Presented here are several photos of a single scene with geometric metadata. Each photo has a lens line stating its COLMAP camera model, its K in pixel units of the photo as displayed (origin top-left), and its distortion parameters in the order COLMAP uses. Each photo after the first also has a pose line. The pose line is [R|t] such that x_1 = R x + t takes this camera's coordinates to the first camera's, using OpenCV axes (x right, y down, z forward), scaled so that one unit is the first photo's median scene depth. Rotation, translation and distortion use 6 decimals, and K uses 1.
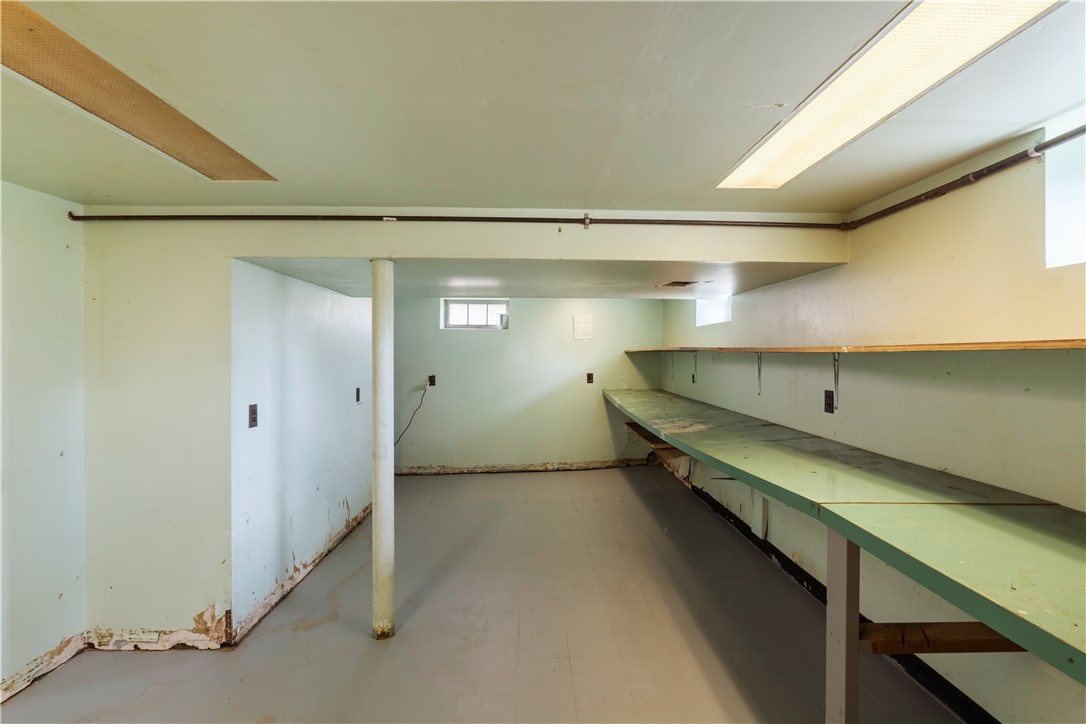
lens RADIAL K [[483.5, 0, 546.0], [0, 483.5, 356.5], [0, 0, 1]] dist [-0.001275, 0.000938]
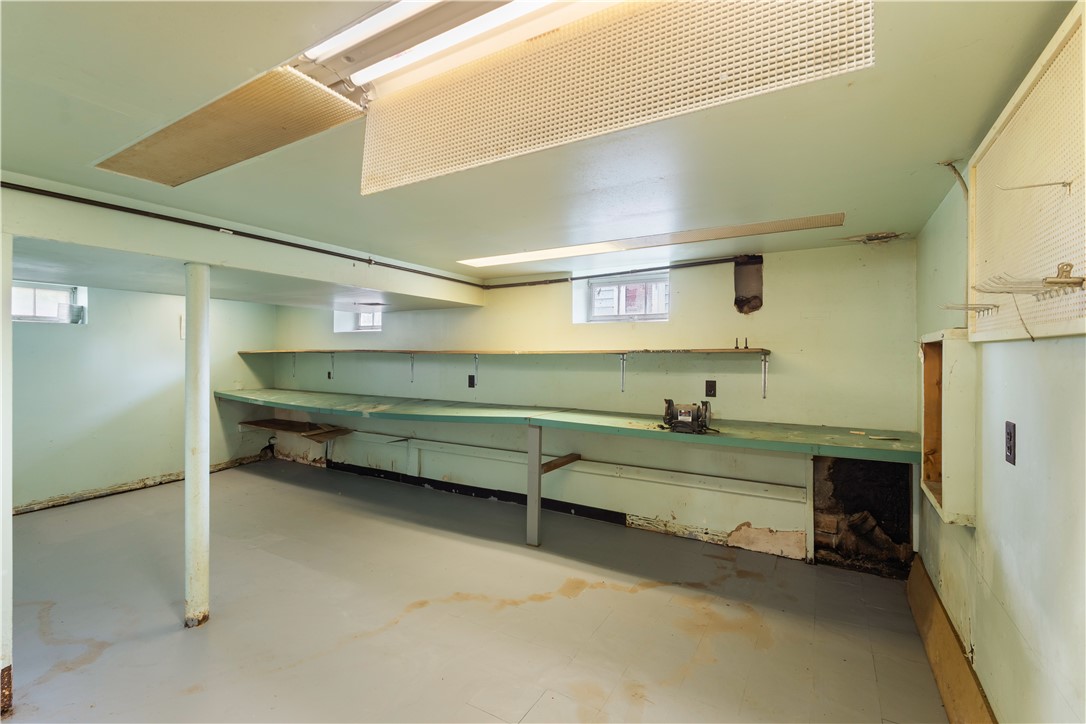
lens RADIAL K [[483.5, 0, 538.1], [0, 483.5, 358.9], [0, 0, 1]] dist [-0.001275, 0.000938]
pose [[0.539796, -0.003481, 0.841789, -0.700296], [0.003391, 0.999992, 0.001960, 0.006285], [-0.841789, 0.001797, 0.539804, -0.157641]]
